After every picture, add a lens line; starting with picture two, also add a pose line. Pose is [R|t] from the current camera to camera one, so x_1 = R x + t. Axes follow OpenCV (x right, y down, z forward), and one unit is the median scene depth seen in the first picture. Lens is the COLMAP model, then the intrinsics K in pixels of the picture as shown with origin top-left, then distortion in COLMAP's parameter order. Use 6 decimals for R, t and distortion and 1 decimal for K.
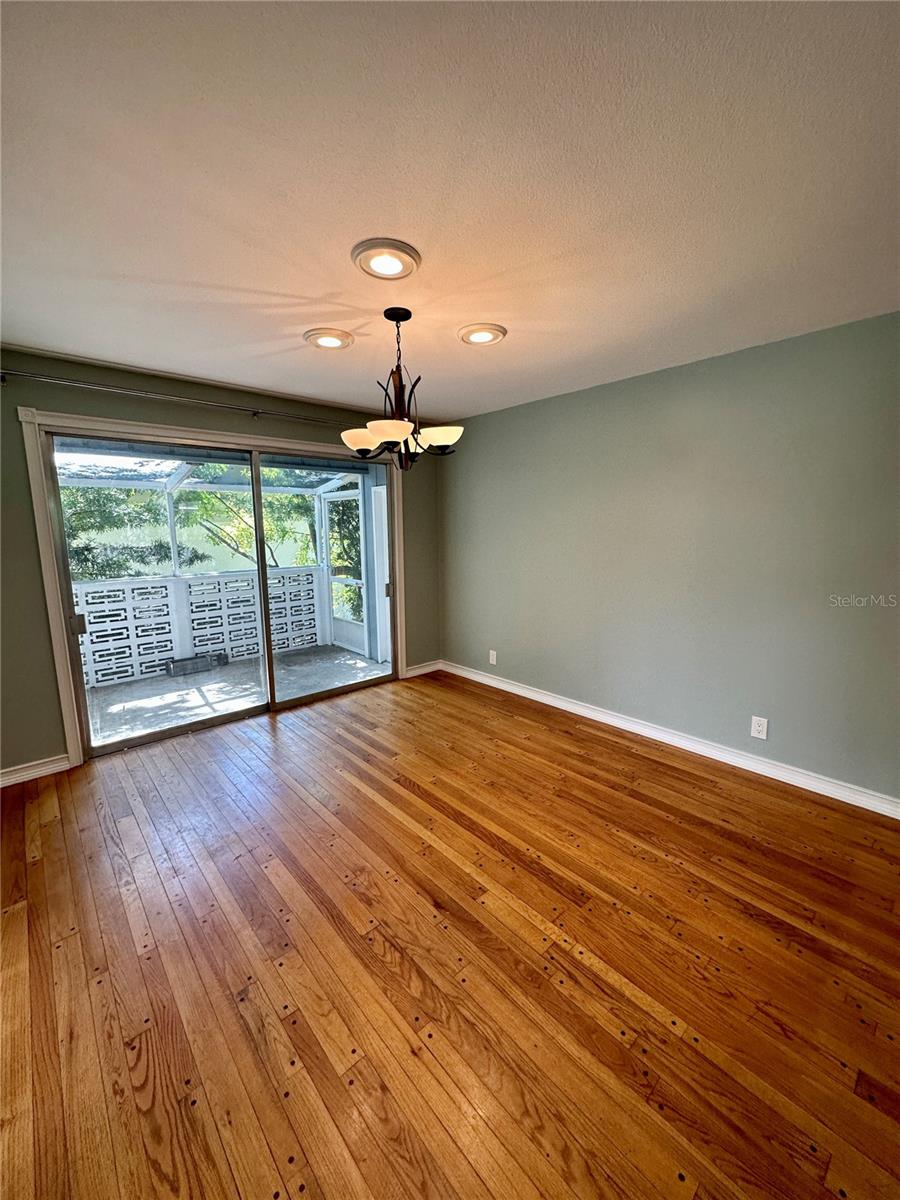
lens RADIAL K [[478.6, 0, 451.6], [0, 478.6, 598.8], [0, 0, 1]] dist [-0.003157, -0.000406]
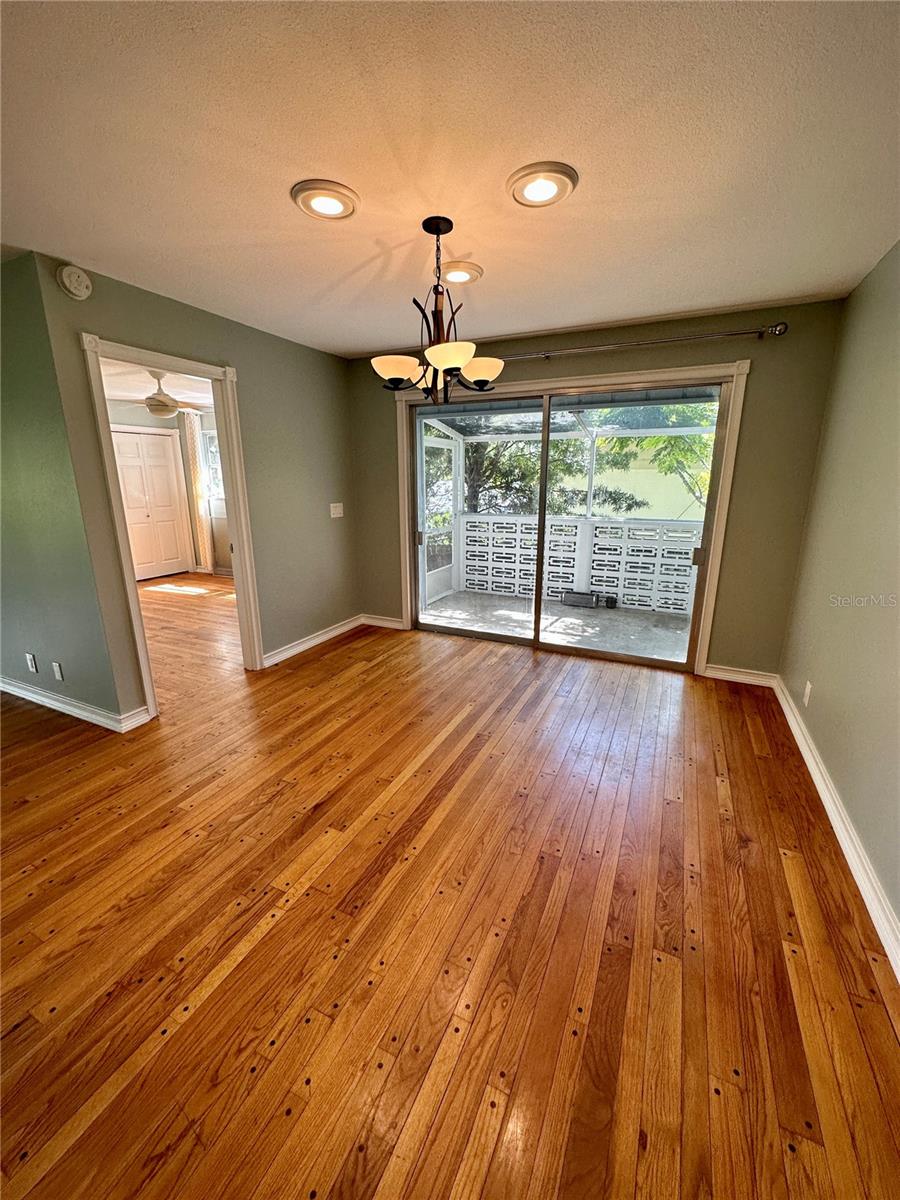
lens RADIAL K [[478.7, 0, 450.6], [0, 478.7, 598.8], [0, 0, 1]] dist [-0.002625, 0.000421]
pose [[0.382190, 0.235210, -0.893648, 0.851620], [-0.143378, 0.970446, 0.194104, -0.090570], [0.912893, 0.053944, 0.404619, 0.685475]]
